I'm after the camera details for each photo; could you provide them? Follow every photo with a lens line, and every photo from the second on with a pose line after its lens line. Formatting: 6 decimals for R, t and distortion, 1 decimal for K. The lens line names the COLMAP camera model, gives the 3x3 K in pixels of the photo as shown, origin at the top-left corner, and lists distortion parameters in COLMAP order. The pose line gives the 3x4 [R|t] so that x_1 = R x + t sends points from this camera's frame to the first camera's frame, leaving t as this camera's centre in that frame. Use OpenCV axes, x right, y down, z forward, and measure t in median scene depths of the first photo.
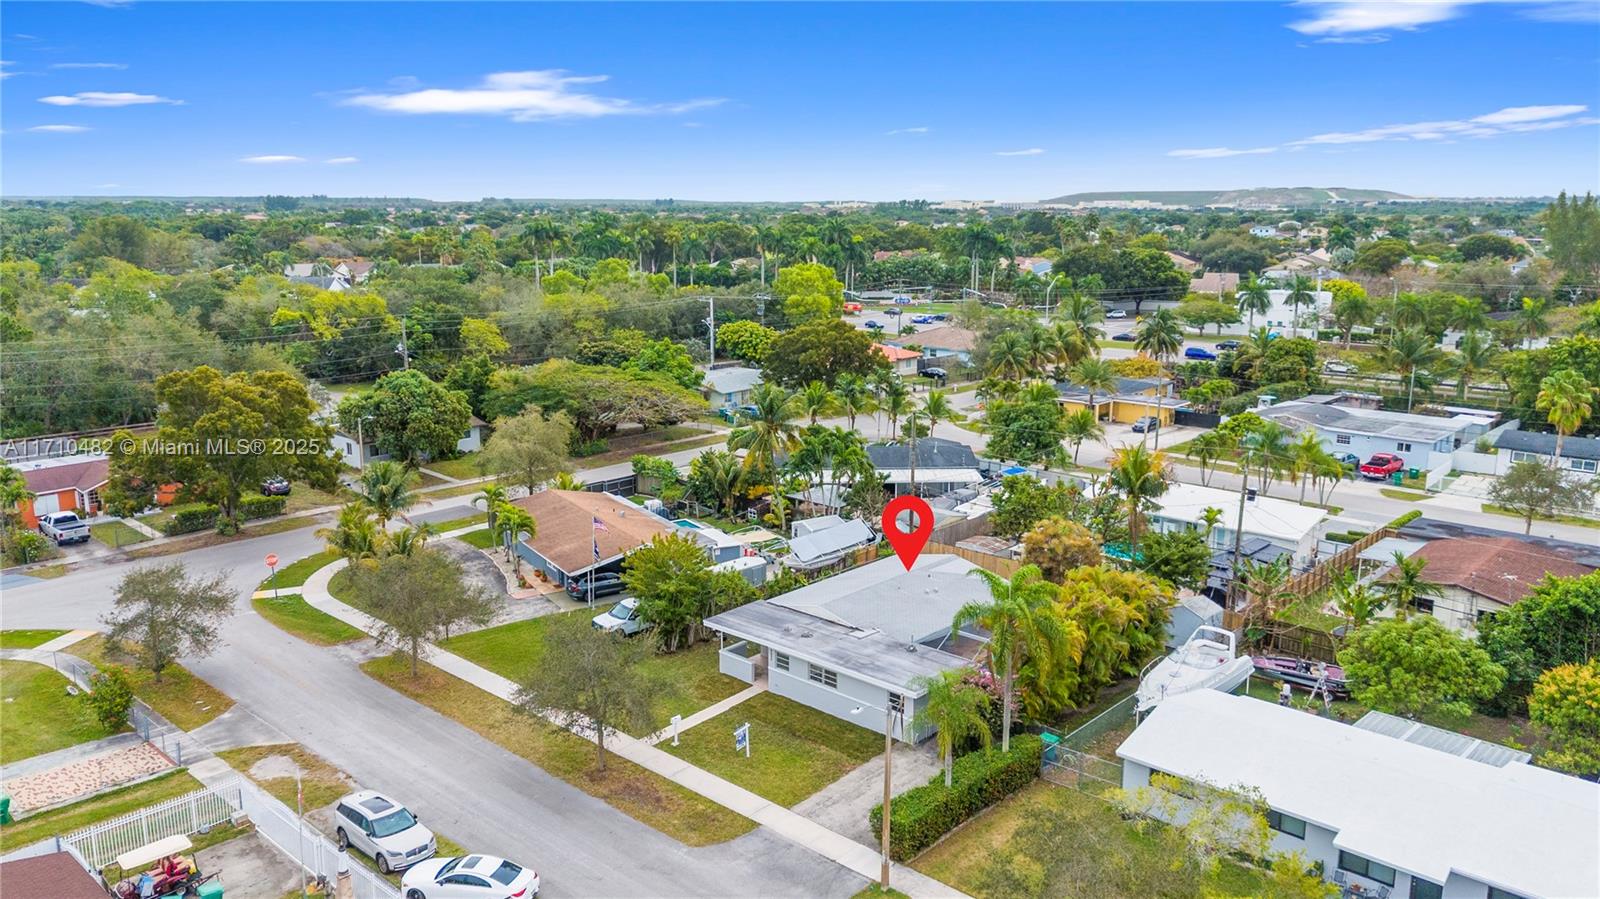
lens RADIAL K [[1162.9, 0, 776.0], [0, 1162.9, 444.0], [0, 0, 1]] dist [0.059811, -0.069403]
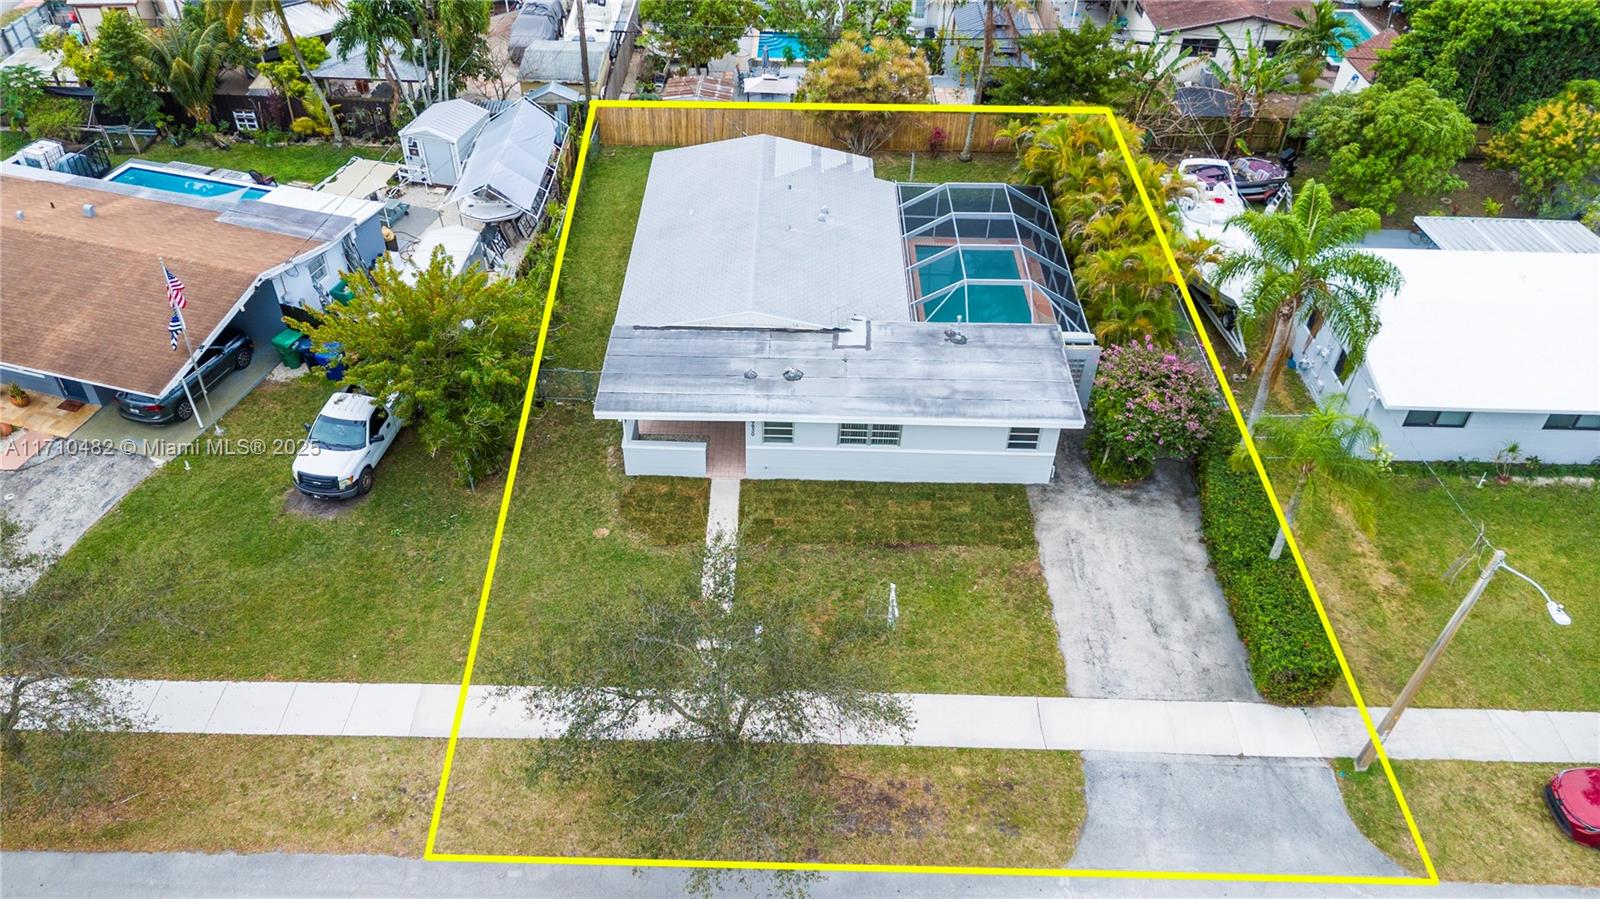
lens RADIAL K [[1129.9, 0, 791.0], [0, 1129.9, 458.9], [0, 0, 1]] dist [0.063399, -0.067705]
pose [[0.739650, -0.422609, 0.523756, -0.277607], [0.116266, 0.846788, 0.519068, -0.088735], [-0.662873, -0.323034, 0.675462, 0.584120]]
